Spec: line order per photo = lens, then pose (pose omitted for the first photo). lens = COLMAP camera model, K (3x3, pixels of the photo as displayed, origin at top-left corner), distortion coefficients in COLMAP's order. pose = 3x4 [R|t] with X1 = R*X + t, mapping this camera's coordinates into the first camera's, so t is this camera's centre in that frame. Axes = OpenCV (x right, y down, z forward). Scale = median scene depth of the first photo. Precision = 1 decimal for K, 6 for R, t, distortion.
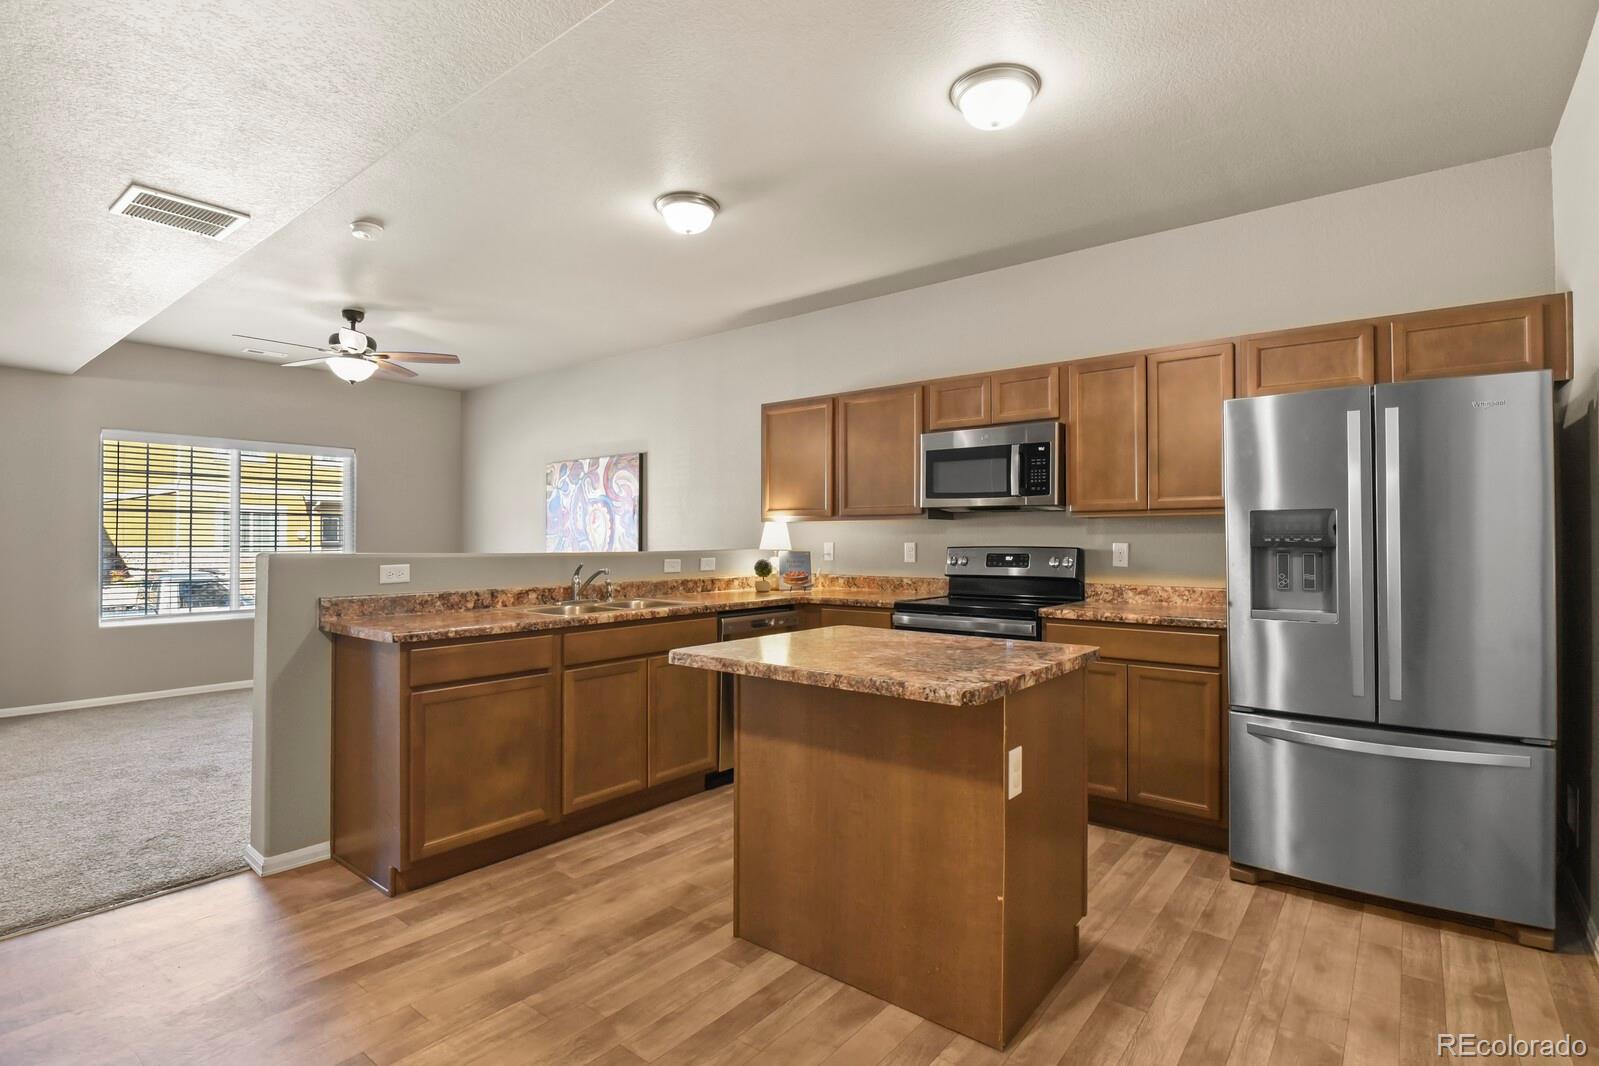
lens RADIAL K [[783.5, 0, 810.4], [0, 783.5, 527.2], [0, 0, 1]] dist [-0.002417, -0.010950]
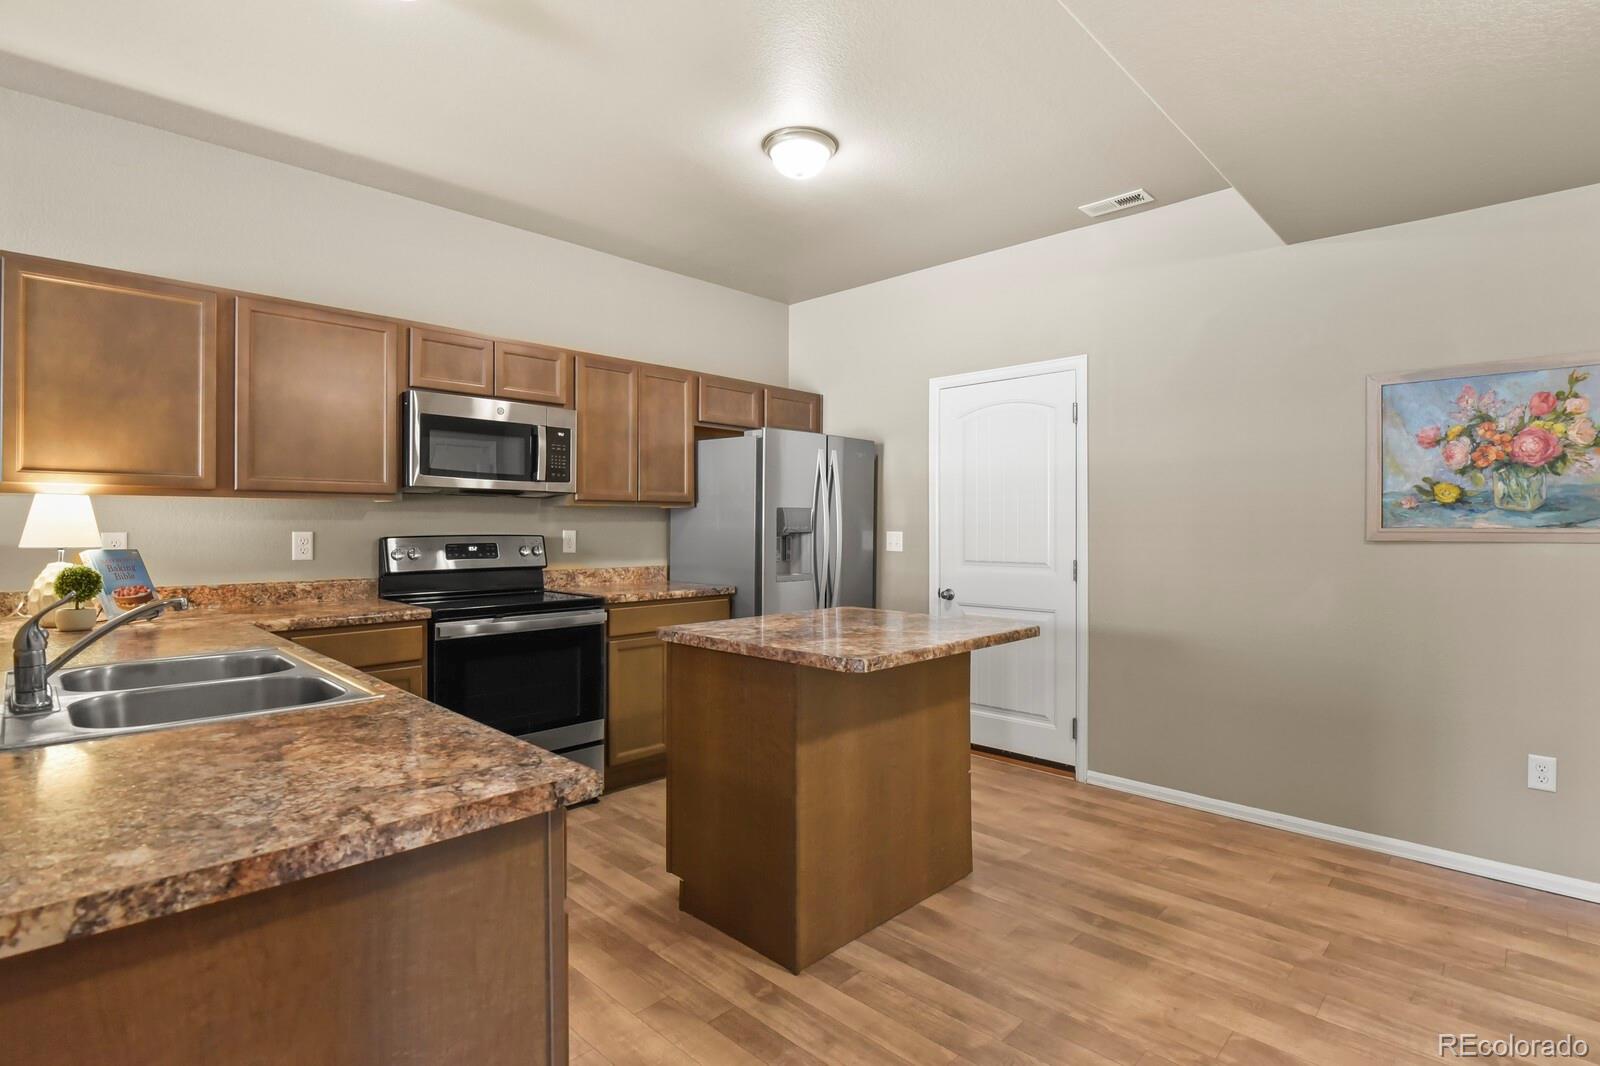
lens RADIAL K [[779.5, 0, 811.4], [0, 779.5, 528.3], [0, 0, 1]] dist [-0.004424, -0.010556]
pose [[0.099011, -0.005366, 0.995072, -0.667327], [-0.018070, 0.999811, 0.007190, 0.004313], [-0.994922, -0.018693, 0.098895, 0.617849]]
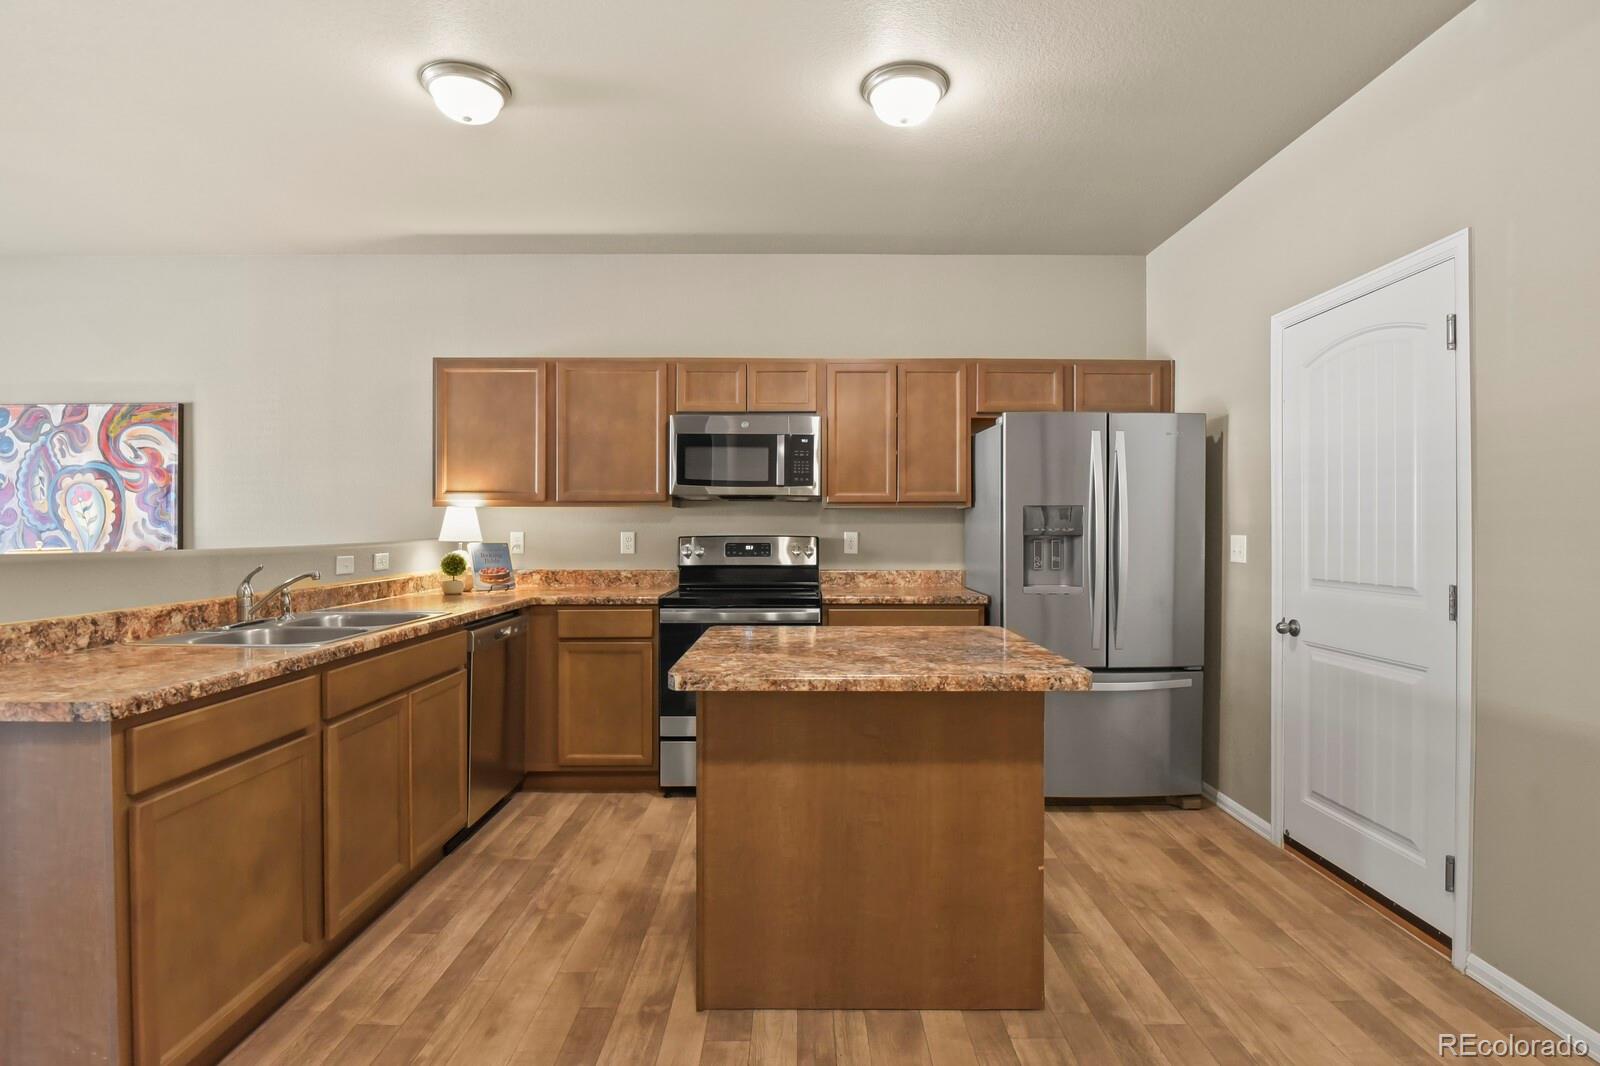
lens RADIAL K [[779.5, 0, 811.4], [0, 779.5, 528.3], [0, 0, 1]] dist [-0.004424, -0.010556]
pose [[0.781152, 0.000075, 0.624341, -0.352172], [-0.010782, 0.999852, 0.013370, 0.001118], [-0.624248, -0.017176, 0.781038, 0.200693]]
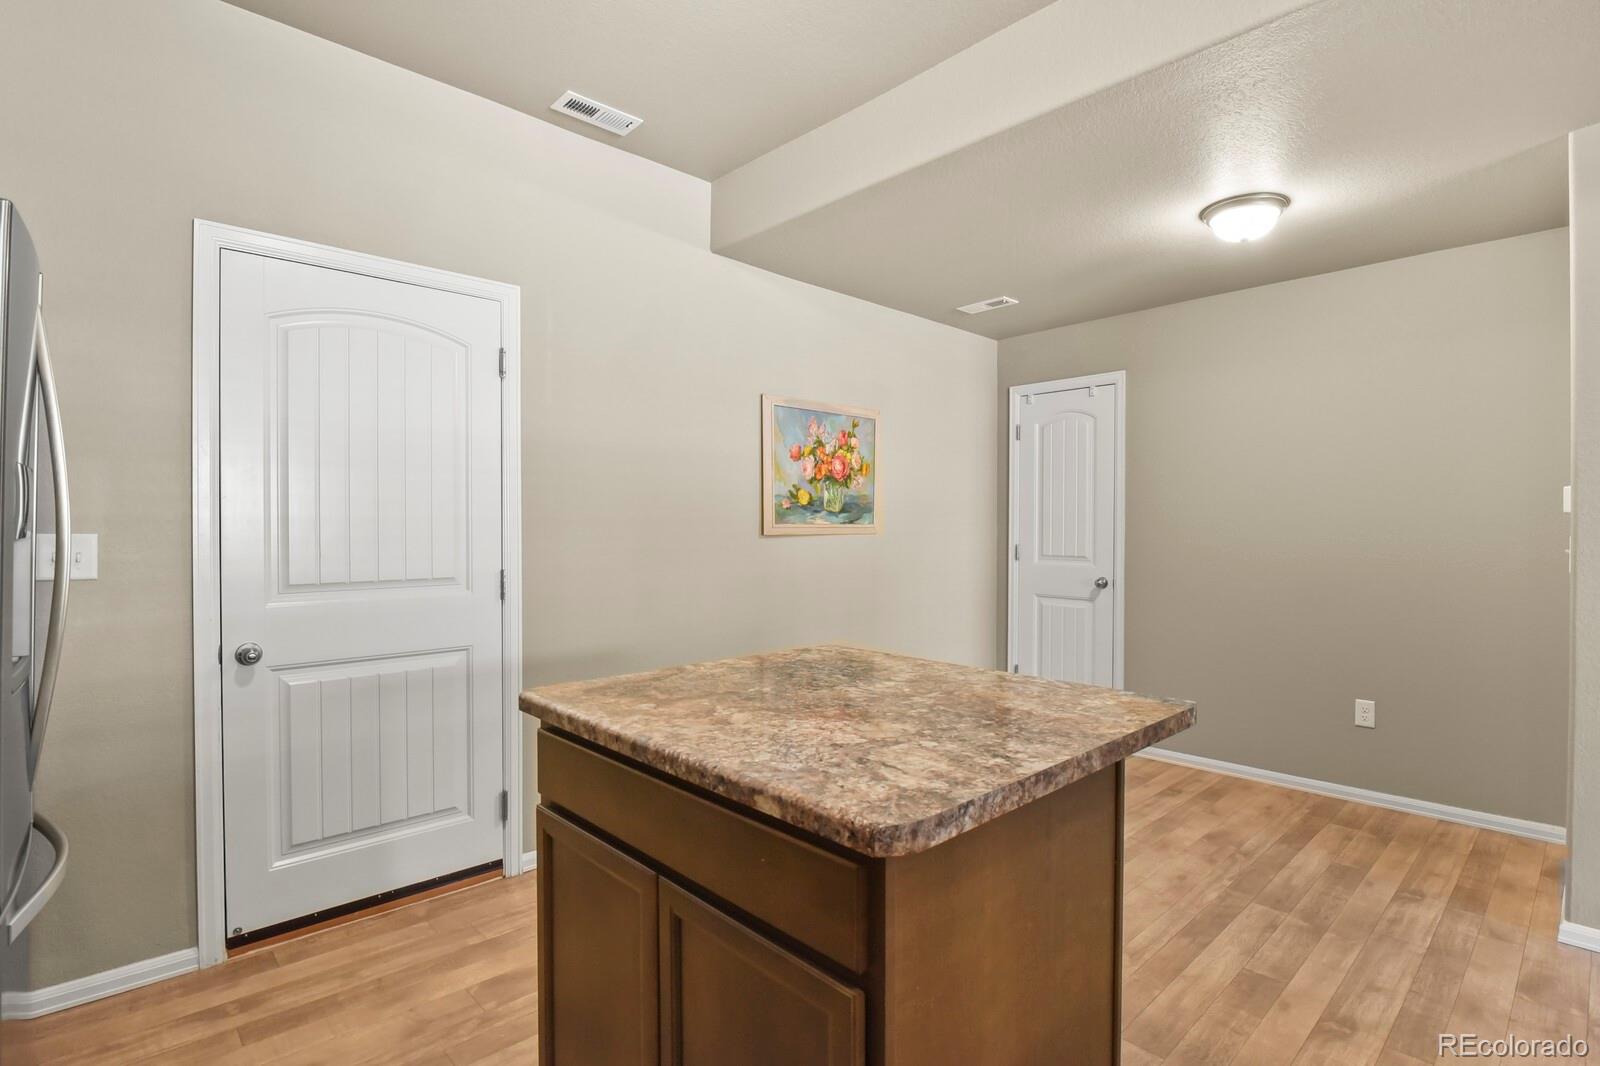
lens RADIAL K [[779.5, 0, 811.4], [0, 779.5, 528.3], [0, 0, 1]] dist [-0.004424, -0.010556]
pose [[-0.989068, -0.005574, 0.147353, 0.023432], [-0.007212, 0.999918, -0.010582, 0.014233], [-0.147282, -0.011529, -0.989027, 1.072834]]
